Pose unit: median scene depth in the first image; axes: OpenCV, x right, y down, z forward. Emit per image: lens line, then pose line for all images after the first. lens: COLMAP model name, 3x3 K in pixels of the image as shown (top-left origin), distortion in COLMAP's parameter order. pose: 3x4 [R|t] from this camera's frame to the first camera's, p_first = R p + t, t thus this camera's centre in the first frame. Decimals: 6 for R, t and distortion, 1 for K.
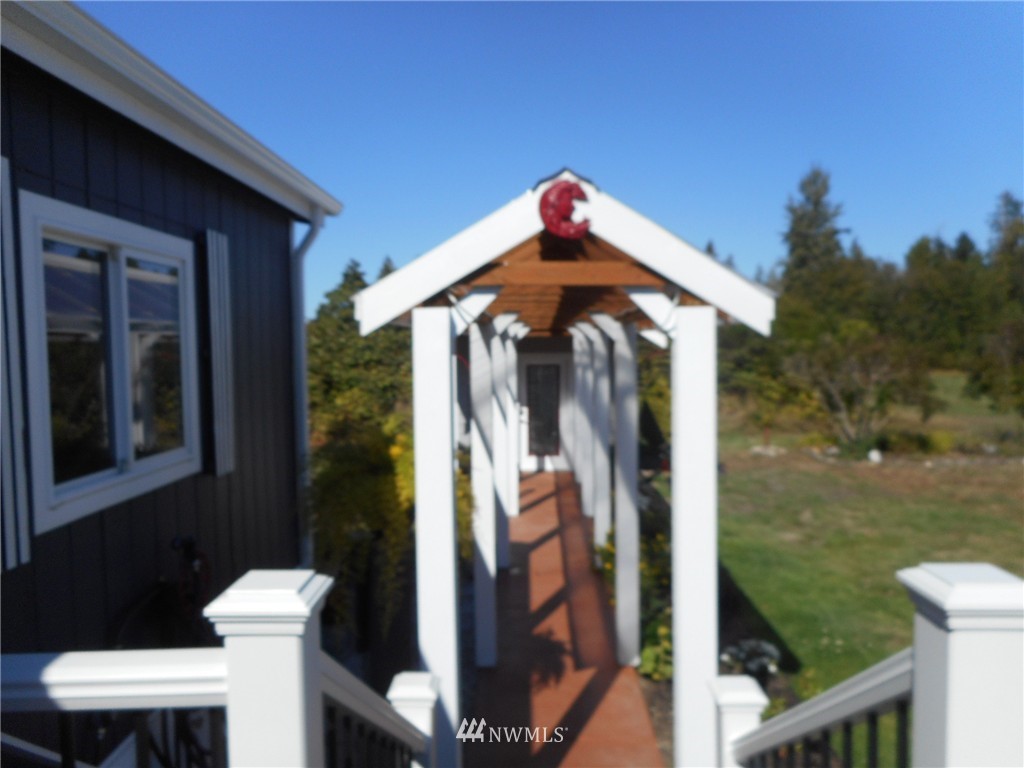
lens RADIAL K [[777.8, 0, 507.1], [0, 777.8, 386.1], [0, 0, 1]] dist [-0.005286, 0.006408]
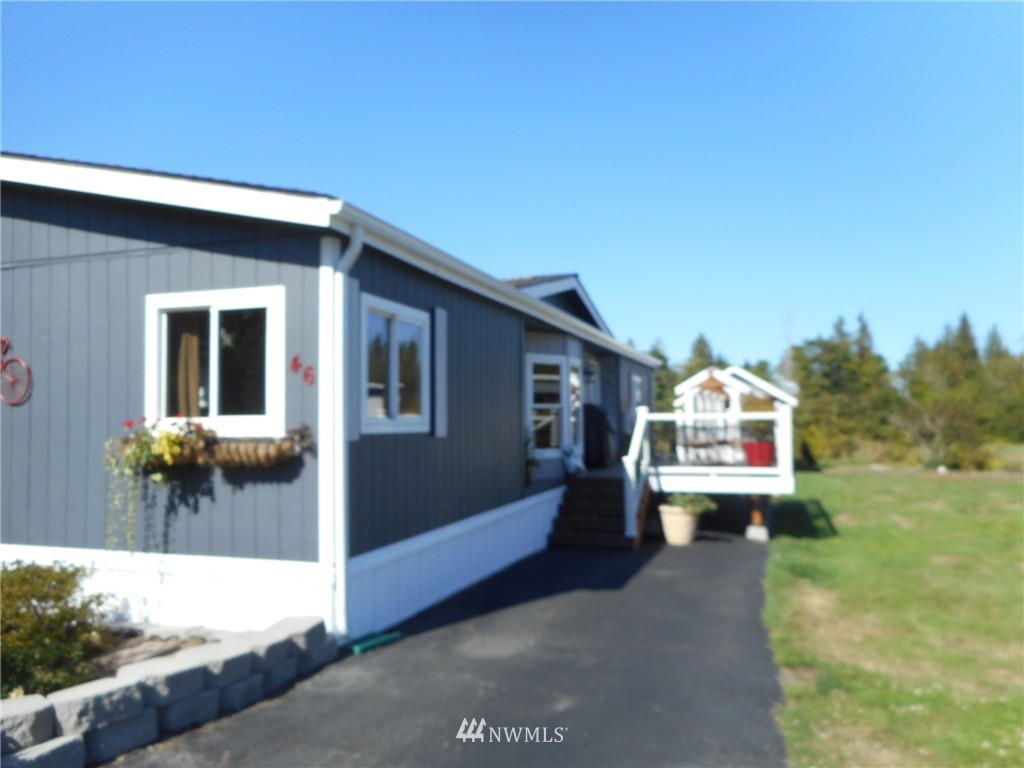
lens RADIAL K [[777.8, 0, 507.1], [0, 777.8, 386.1], [0, 0, 1]] dist [-0.005286, 0.006408]
pose [[0.953702, -0.012414, -0.300496, 0.368097], [-0.018899, 0.994699, -0.101074, 0.188897], [0.300158, 0.102073, 0.948413, -0.776335]]
